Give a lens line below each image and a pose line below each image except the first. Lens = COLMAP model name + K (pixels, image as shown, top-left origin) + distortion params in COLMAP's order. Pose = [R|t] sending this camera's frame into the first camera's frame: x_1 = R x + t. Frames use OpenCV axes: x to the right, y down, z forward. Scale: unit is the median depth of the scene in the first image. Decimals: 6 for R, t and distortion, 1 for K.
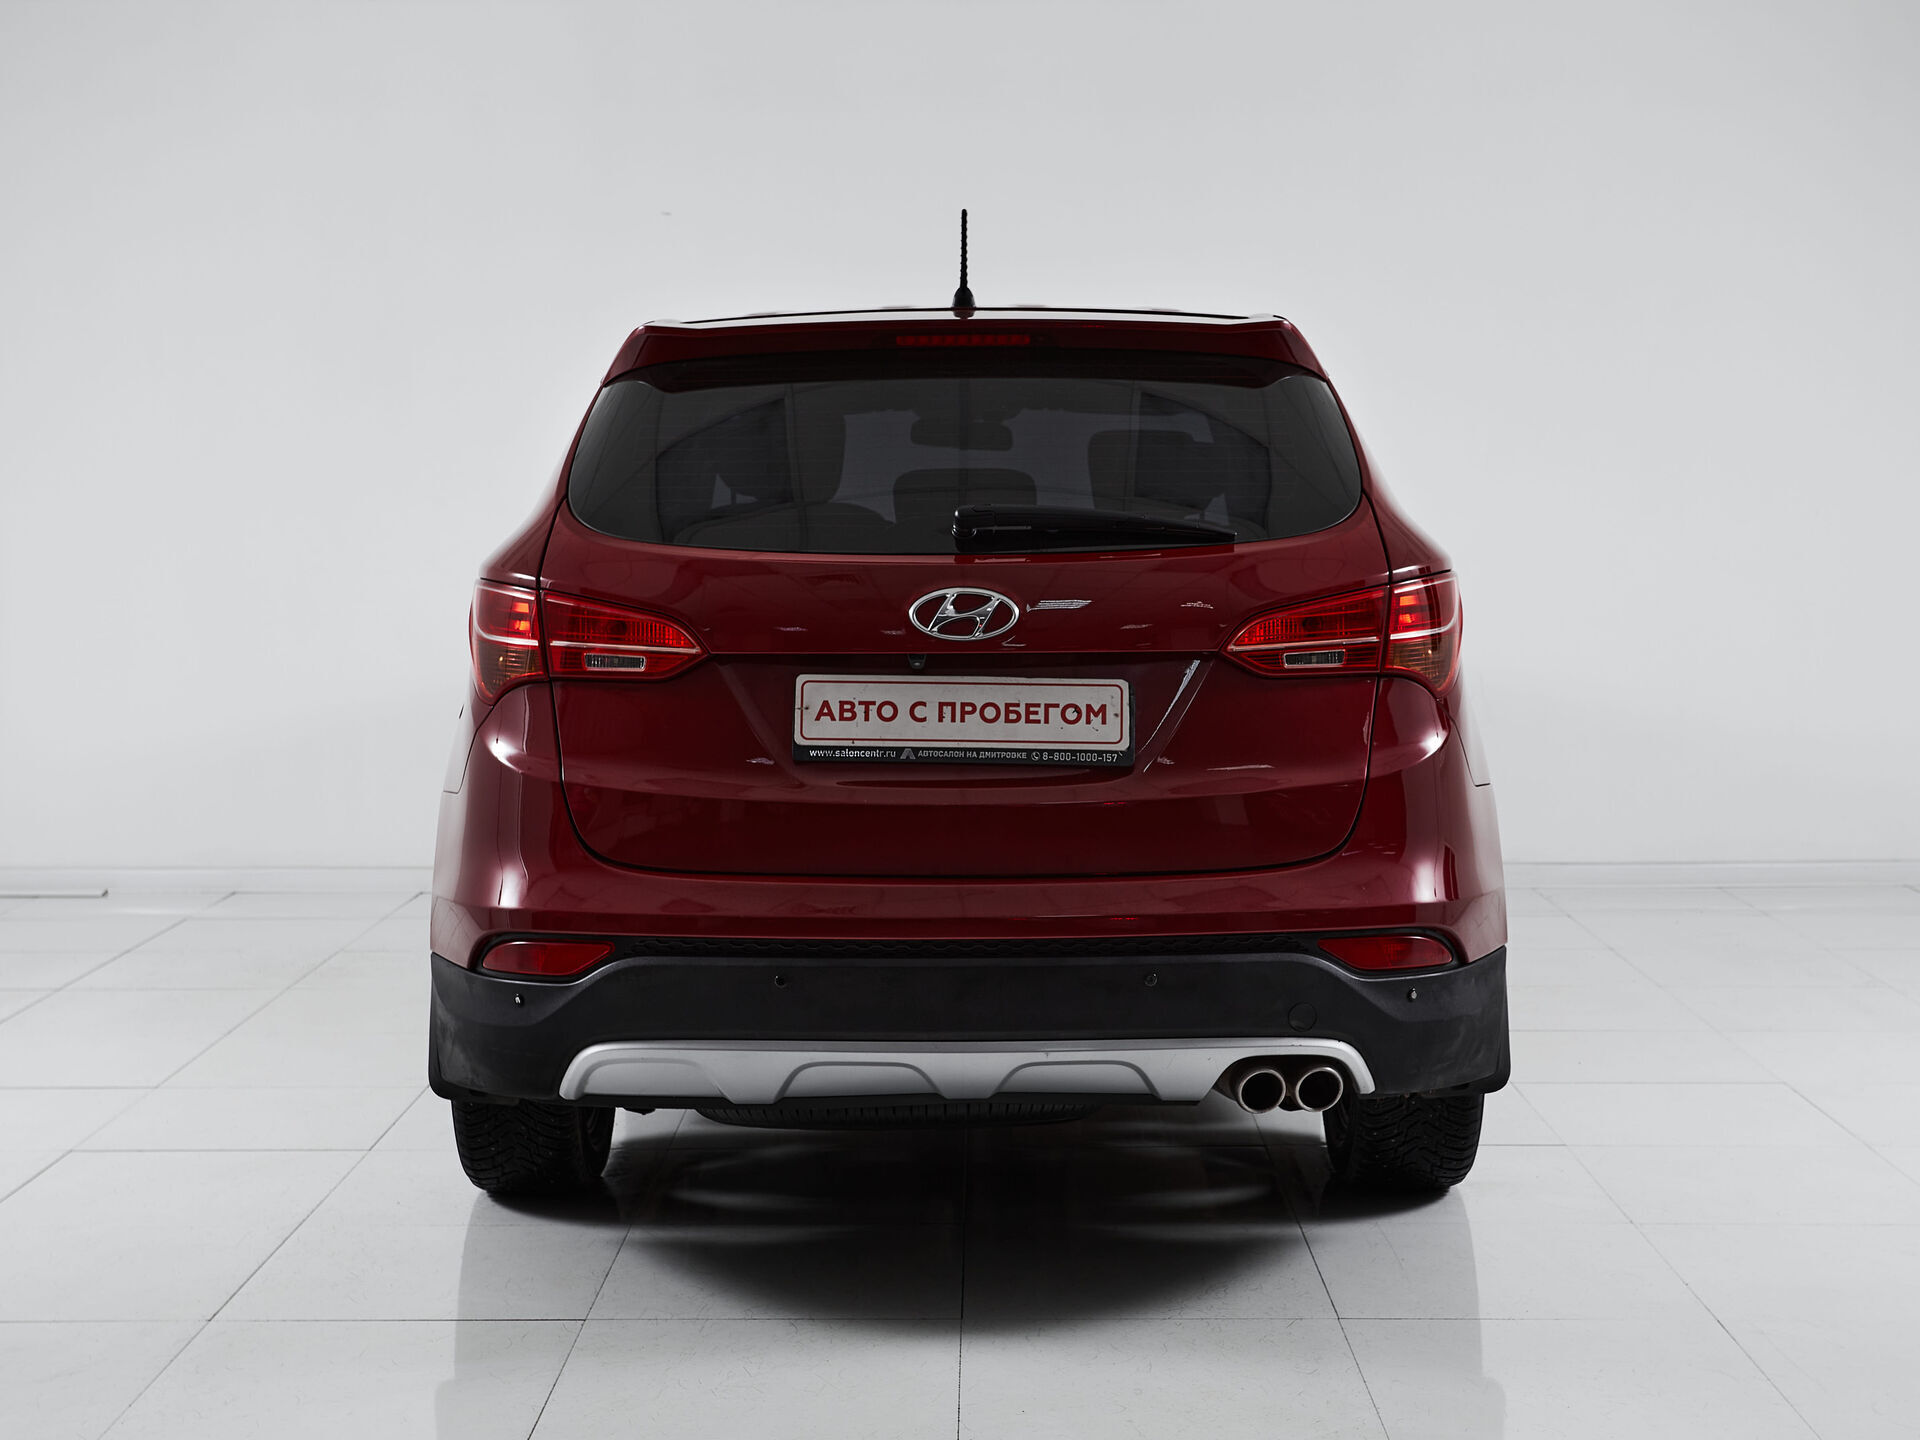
lens RADIAL K [[2393.5, 0, 960.0], [0, 2393.5, 720.0], [0, 0, 1]] dist [0.057105, 0.020271]
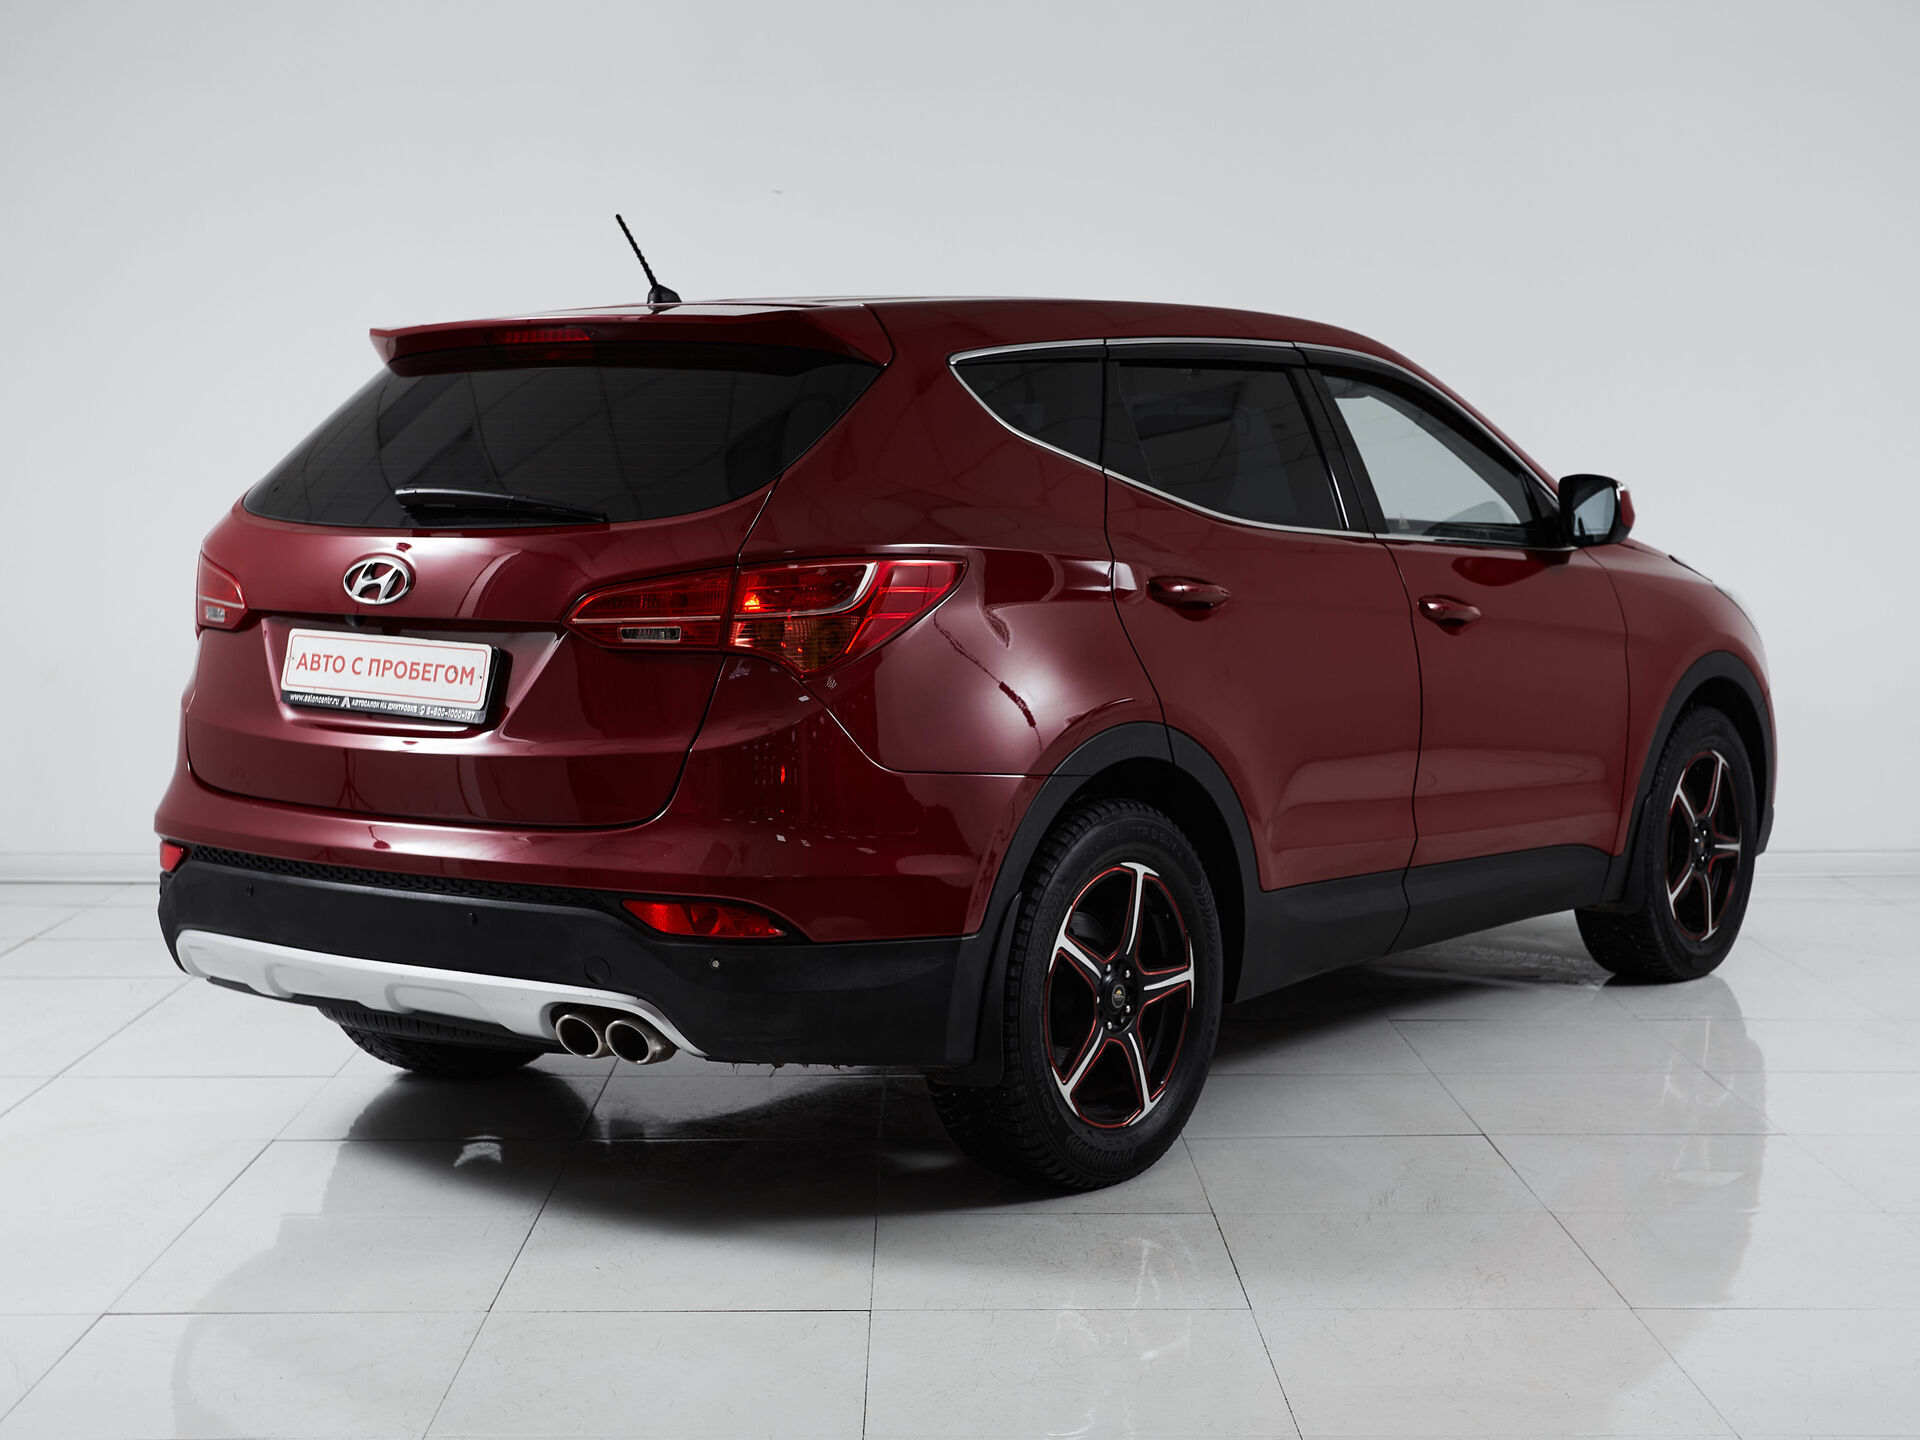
lens RADIAL K [[2393.5, 0, 960.0], [0, 2393.5, 720.0], [0, 0, 1]] dist [0.057105, 0.020271]
pose [[0.827670, 0.059690, -0.558031, 0.861068], [-0.055968, 0.998150, 0.023756, -0.020966], [0.558417, 0.011570, 0.829480, 0.210564]]
